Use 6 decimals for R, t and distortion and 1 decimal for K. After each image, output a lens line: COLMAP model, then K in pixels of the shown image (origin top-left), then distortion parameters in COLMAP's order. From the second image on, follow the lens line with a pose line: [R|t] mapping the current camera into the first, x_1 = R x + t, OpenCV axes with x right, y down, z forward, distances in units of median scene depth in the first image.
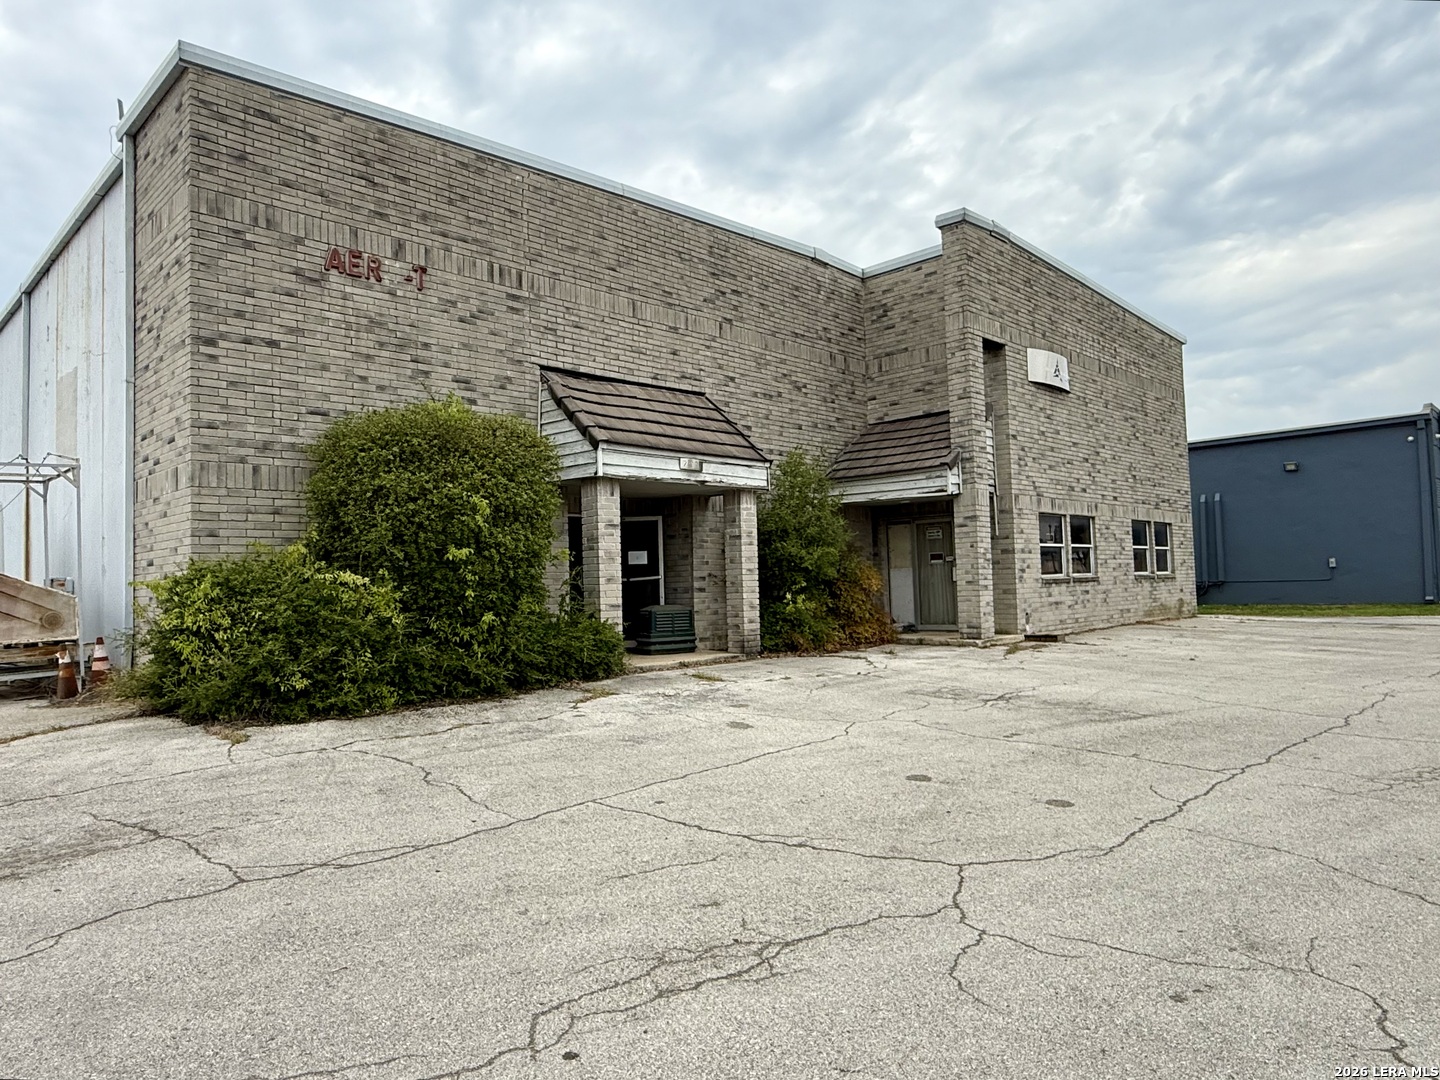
lens RADIAL K [[916.2, 0, 720.1], [0, 916.2, 532.8], [0, 0, 1]] dist [-0.006212, 0.000717]
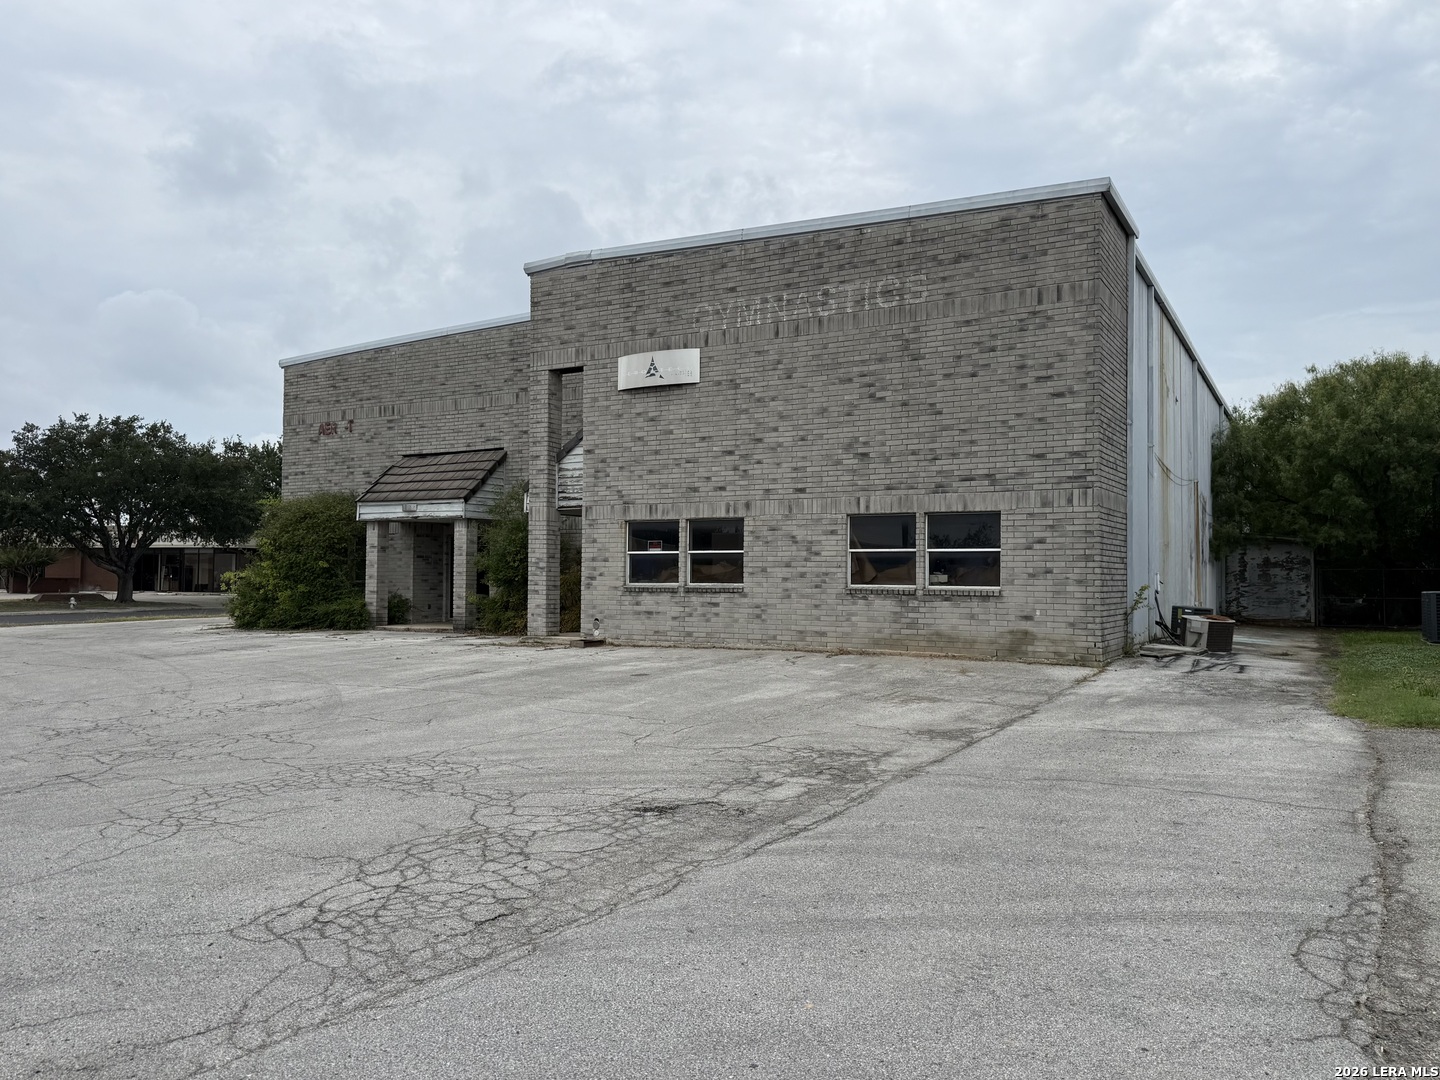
lens RADIAL K [[1067.8, 0, 721.1], [0, 1067.8, 546.2], [0, 0, 1]] dist [0.014594, 0.000267]
pose [[0.271577, -0.005477, -0.962401, 1.718112], [0.035633, 0.999355, 0.004368, 0.005065], [0.961757, -0.035479, 0.271597, 0.896899]]
